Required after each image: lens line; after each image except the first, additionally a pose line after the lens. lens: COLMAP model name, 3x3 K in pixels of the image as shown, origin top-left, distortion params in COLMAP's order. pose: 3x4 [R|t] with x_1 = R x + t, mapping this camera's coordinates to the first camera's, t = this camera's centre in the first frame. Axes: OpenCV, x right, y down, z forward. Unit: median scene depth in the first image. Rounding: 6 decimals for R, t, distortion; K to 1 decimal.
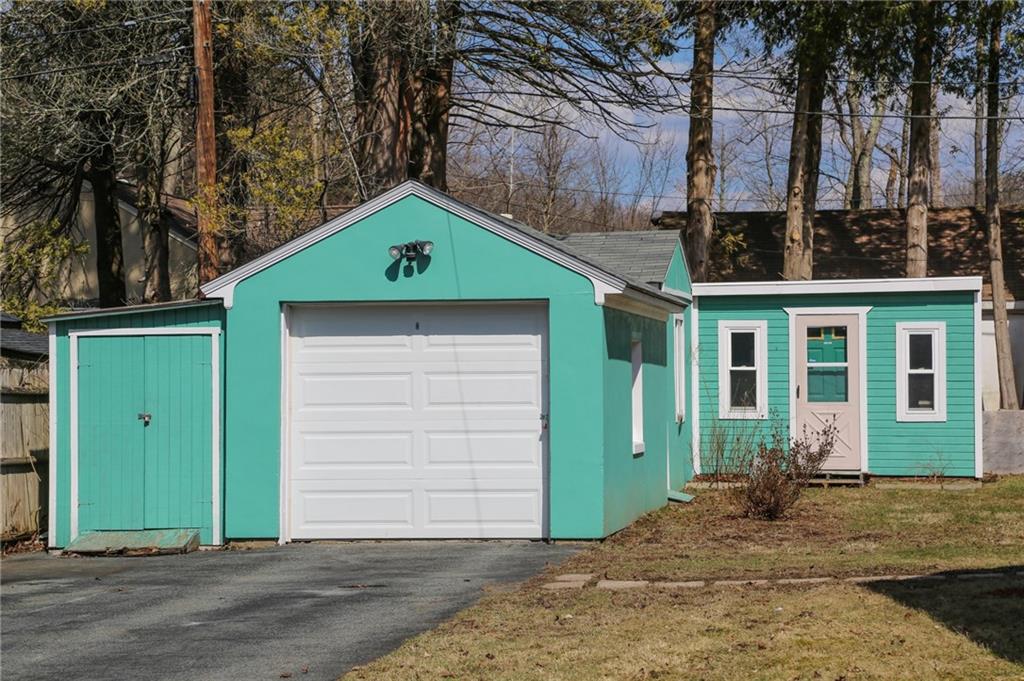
lens RADIAL K [[2796.6, 0, 510.6], [0, 2796.6, 342.0], [0, 0, 1]] dist [1.626789, 0.000000]
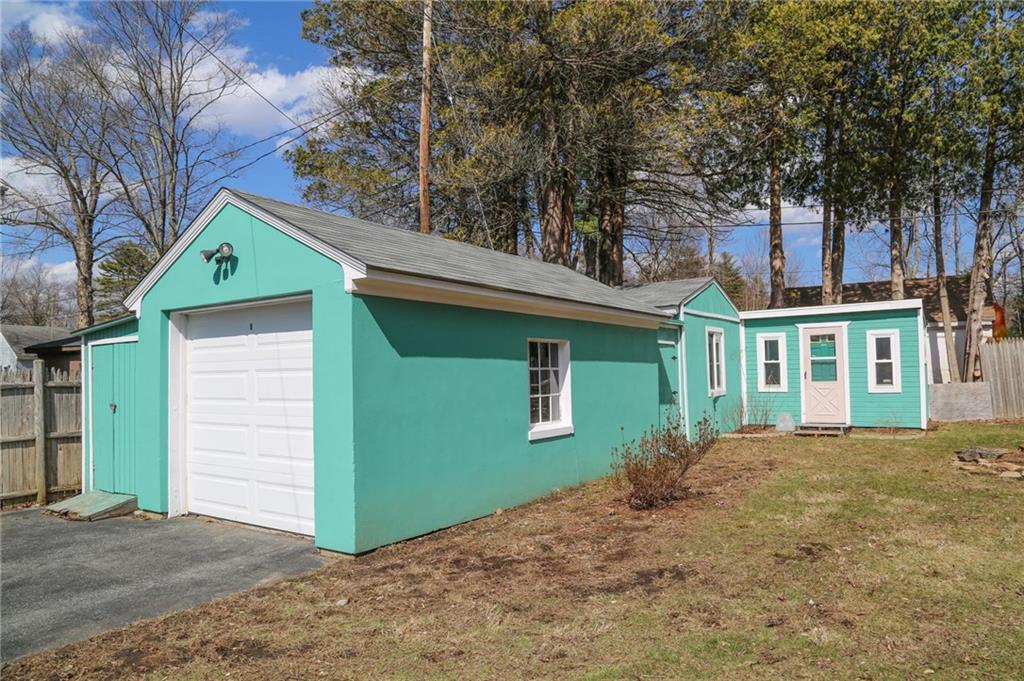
lens RADIAL K [[685.4, 0, 513.4], [0, 685.4, 343.1], [0, 0, 1]] dist [-0.031978, 0.001267]
pose [[0.900806, -0.029884, -0.433193, 0.120788], [0.019344, 0.999400, -0.028719, 0.007158], [0.433792, 0.017491, 0.900843, 0.578686]]
